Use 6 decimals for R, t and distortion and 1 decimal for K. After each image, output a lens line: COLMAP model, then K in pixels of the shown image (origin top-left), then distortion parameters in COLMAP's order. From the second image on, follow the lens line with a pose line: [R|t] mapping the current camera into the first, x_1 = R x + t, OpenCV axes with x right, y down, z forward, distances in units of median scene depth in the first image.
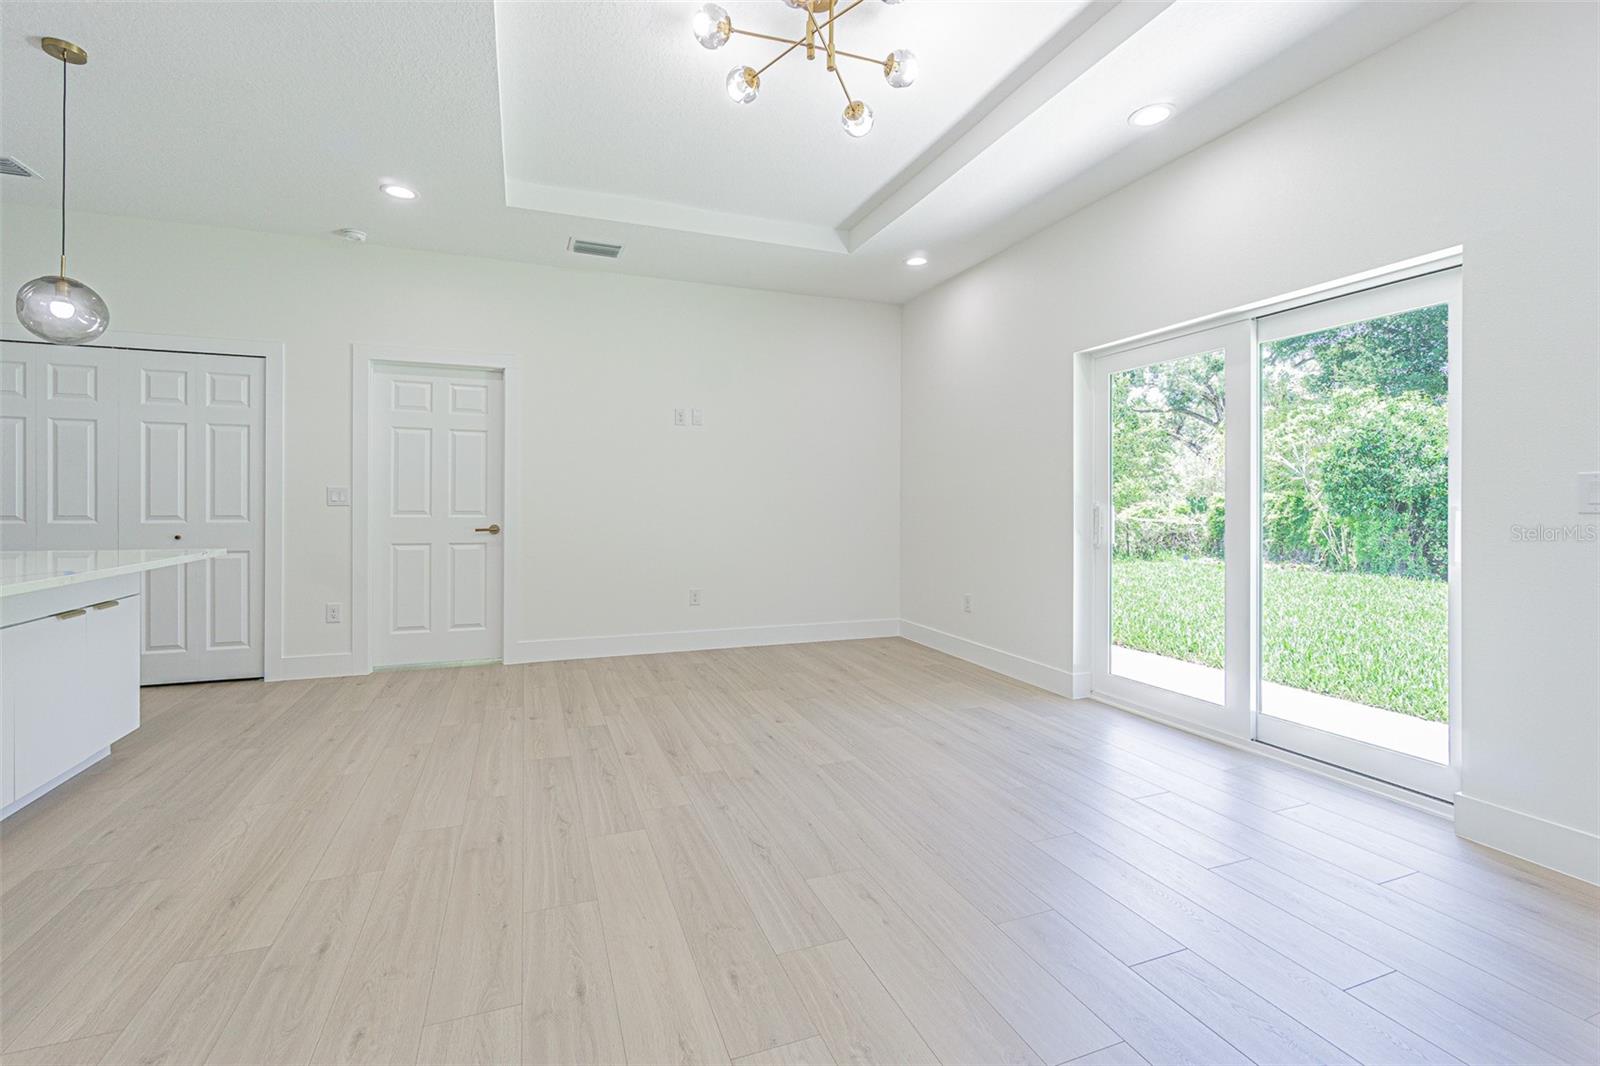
lens RADIAL K [[693.5, 0, 789.7], [0, 693.5, 504.7], [0, 0, 1]] dist [-0.003968, -0.000479]
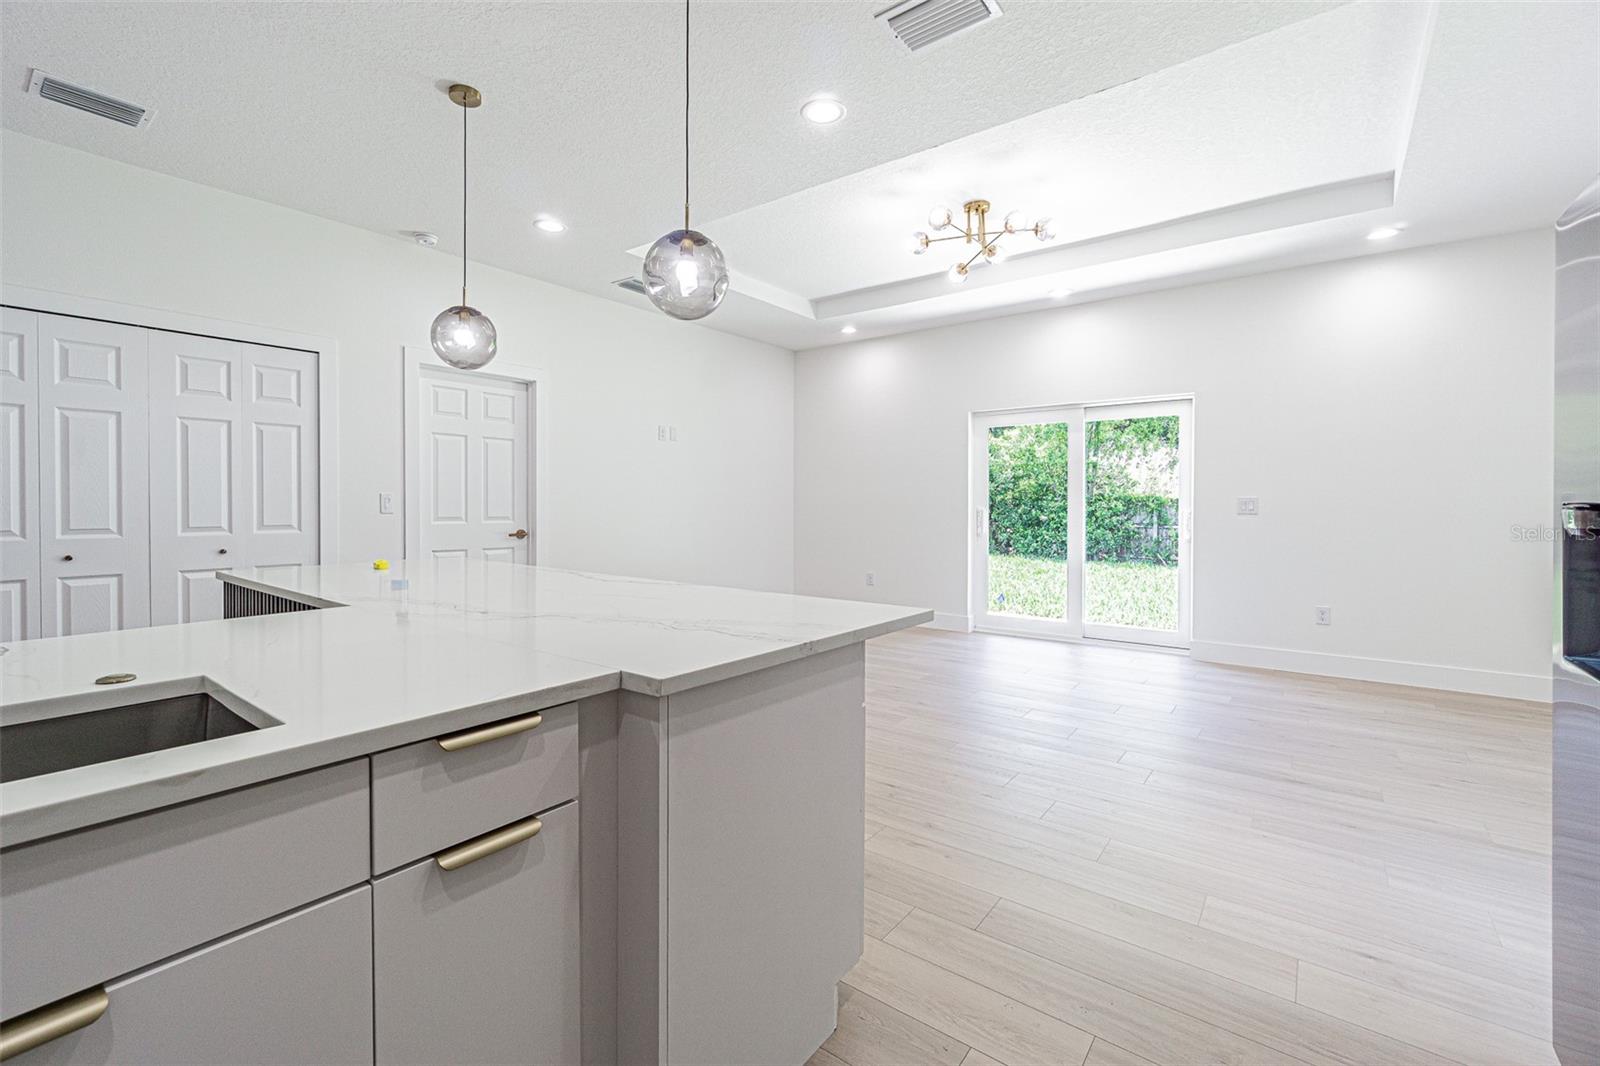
lens RADIAL K [[688.4, 0, 789.9], [0, 688.4, 513.8], [0, 0, 1]] dist [-0.004639, 0.000109]
pose [[0.852370, -0.009202, 0.522858, -0.708435], [-0.000071, 0.999843, 0.017712, -0.015236], [-0.522939, -0.015135, 0.852236, -0.110808]]
